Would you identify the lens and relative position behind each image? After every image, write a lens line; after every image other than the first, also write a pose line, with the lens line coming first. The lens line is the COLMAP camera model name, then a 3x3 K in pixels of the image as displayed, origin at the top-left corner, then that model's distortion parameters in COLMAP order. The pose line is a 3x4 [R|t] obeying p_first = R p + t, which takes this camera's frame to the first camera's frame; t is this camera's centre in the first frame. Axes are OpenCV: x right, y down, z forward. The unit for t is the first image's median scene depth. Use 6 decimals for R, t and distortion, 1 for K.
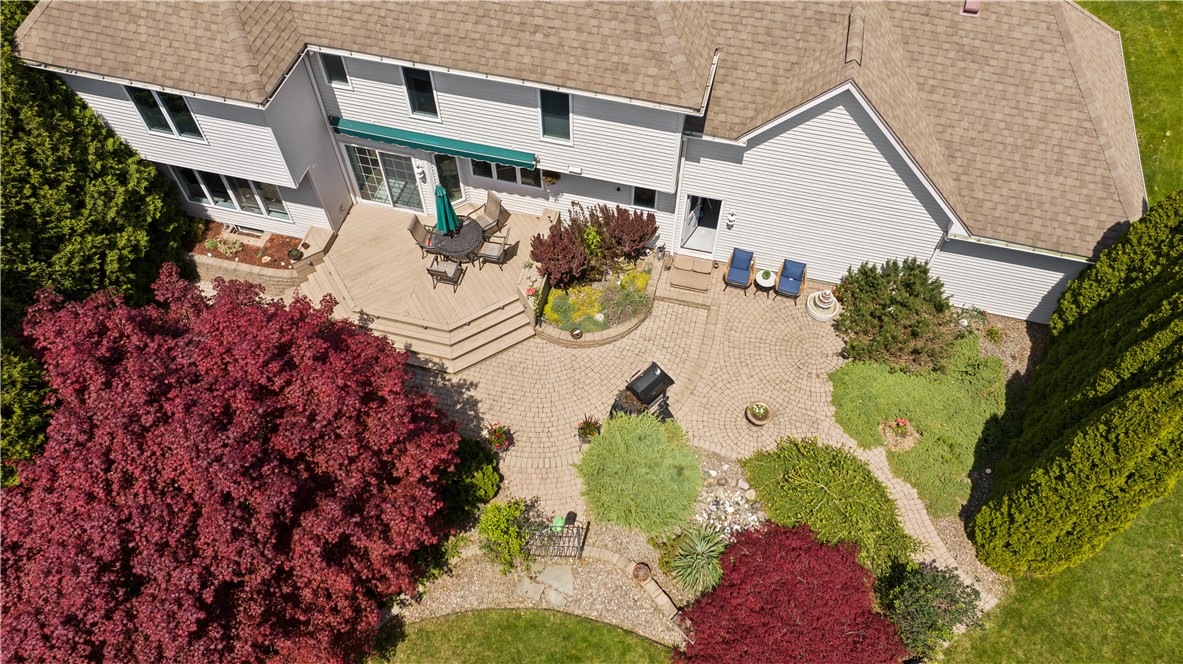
lens RADIAL K [[831.6, 0, 591.5], [0, 831.6, 332.0], [0, 0, 1]] dist [-0.017704, -0.001125]
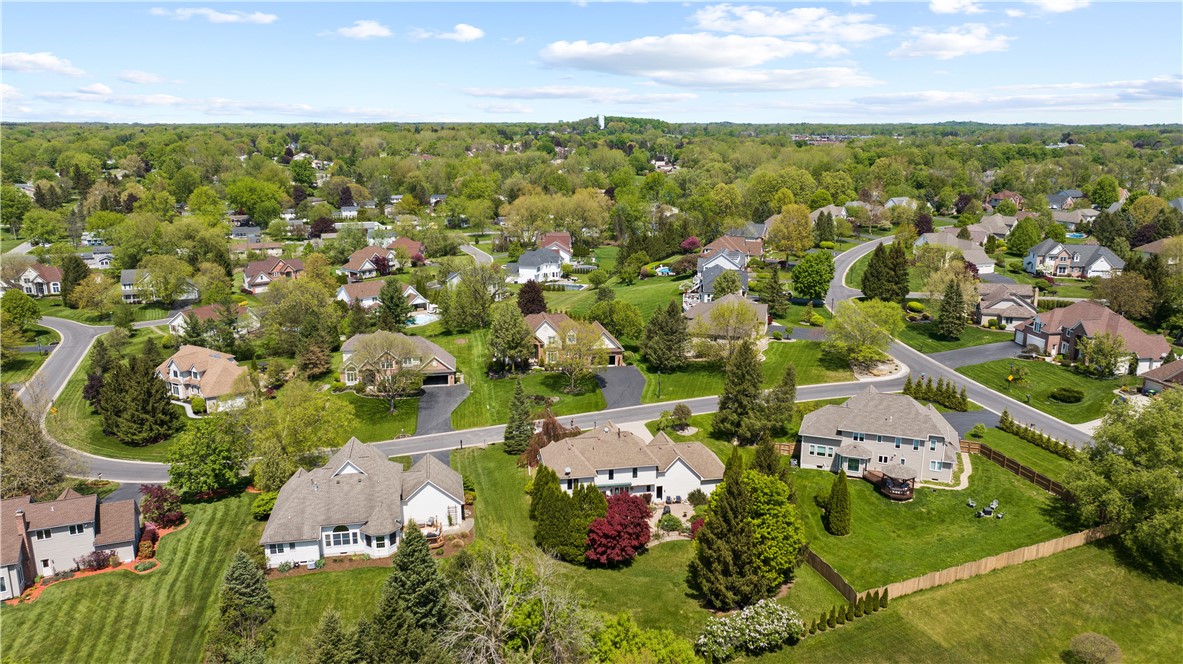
lens RADIAL K [[810.9, 0, 590.4], [0, 810.9, 355.6], [0, 0, 1]] dist [0.000098, 0.005038]
pose [[0.915116, -0.116325, 0.386045, -2.336925], [0.337805, 0.743921, -0.576601, 2.214383], [-0.220114, 0.658065, 0.720070, -3.443374]]
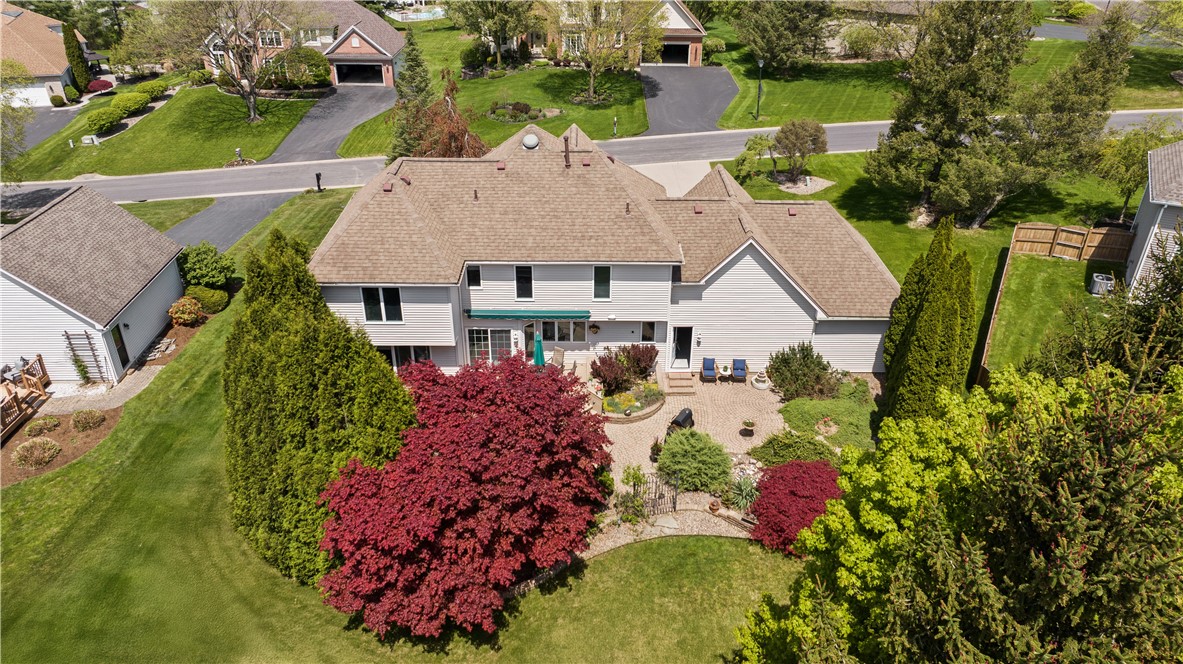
lens RADIAL K [[825.2, 0, 591.5], [0, 825.2, 332.0], [0, 0, 1]] dist [0.000607, -0.000167]
pose [[0.969355, -0.120200, 0.214248, -0.449888], [0.202152, 0.885837, -0.417644, 0.567063], [-0.139588, 0.448156, 0.882990, -0.538739]]
